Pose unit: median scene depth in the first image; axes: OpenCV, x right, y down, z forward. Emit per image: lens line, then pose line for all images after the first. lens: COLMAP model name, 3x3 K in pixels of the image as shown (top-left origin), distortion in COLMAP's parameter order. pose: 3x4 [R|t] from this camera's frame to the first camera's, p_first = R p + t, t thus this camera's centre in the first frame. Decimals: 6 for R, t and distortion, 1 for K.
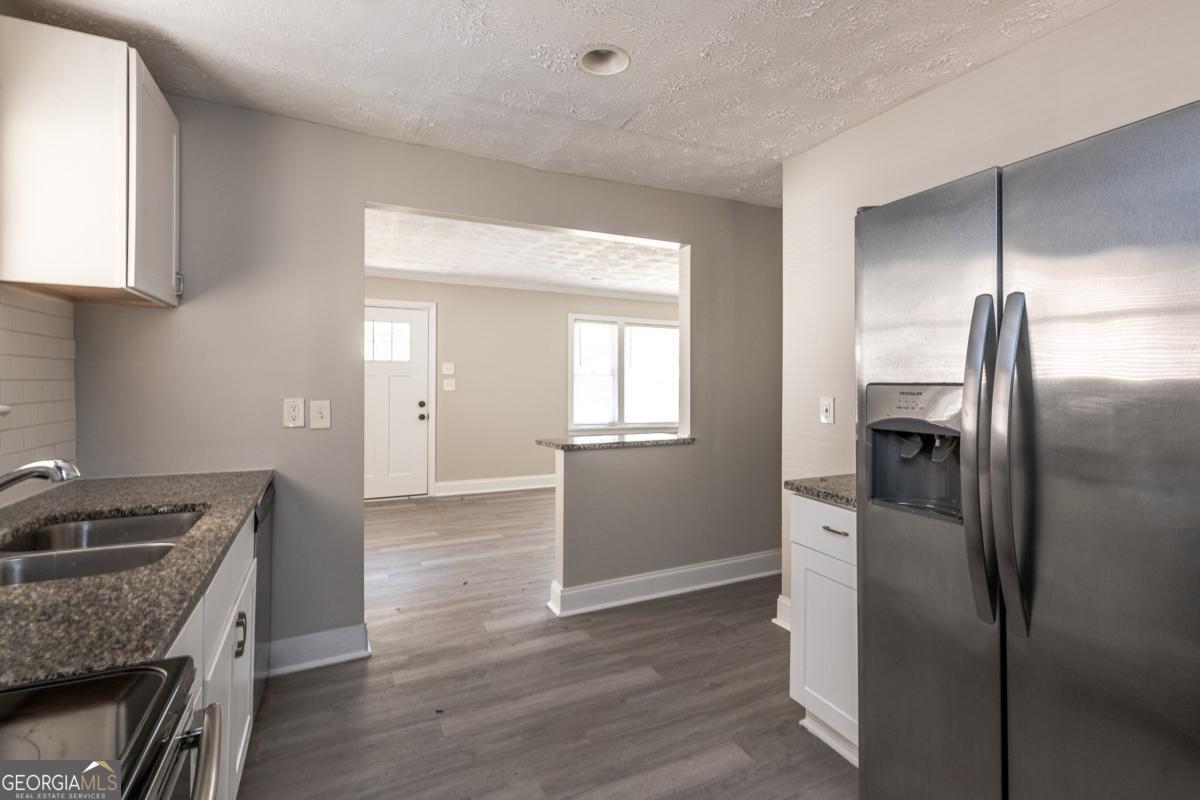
lens RADIAL K [[535.1, 0, 595.8], [0, 535.1, 391.6], [0, 0, 1]] dist [-0.002768, 0.000027]
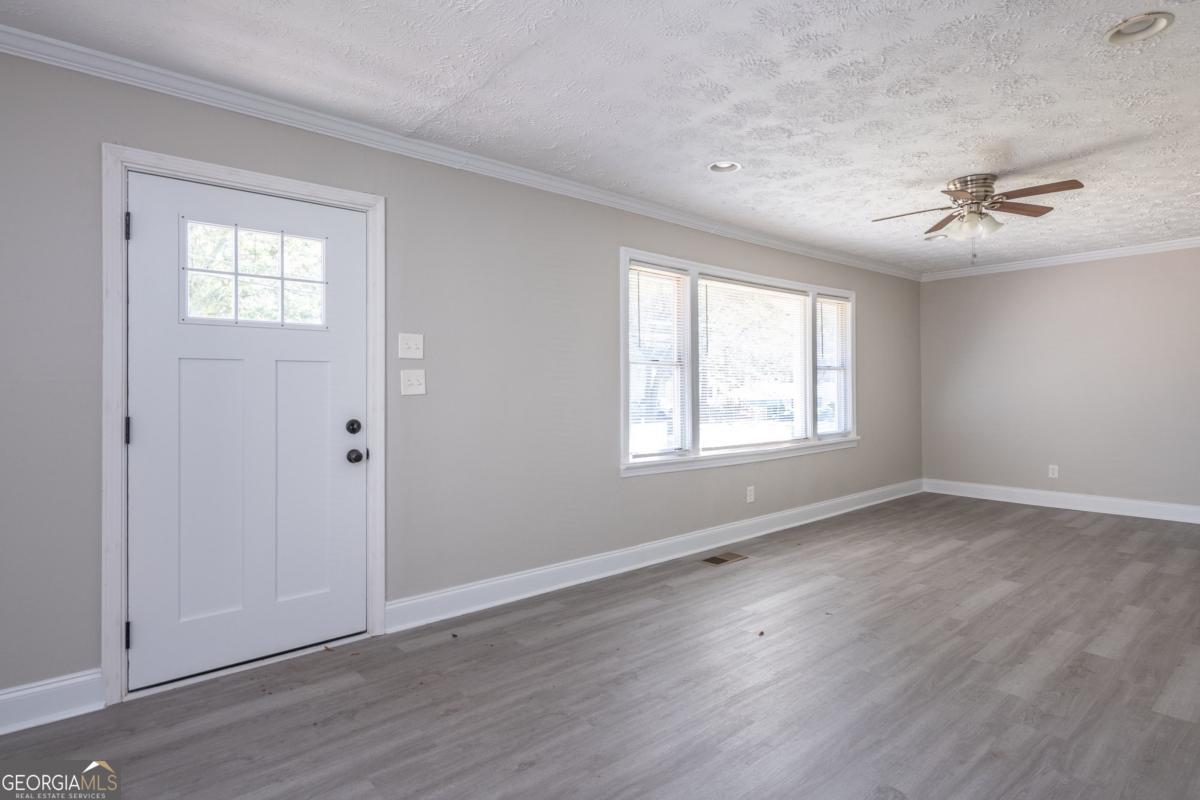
lens RADIAL K [[661.6, 0, 597.9], [0, 661.6, 391.9], [0, 0, 1]] dist [0.004557, -0.001475]
pose [[0.966464, -0.014757, 0.256379, -0.267370], [0.021165, 0.999528, -0.022254, 0.011420], [-0.255930, 0.026934, 0.966320, 0.421173]]
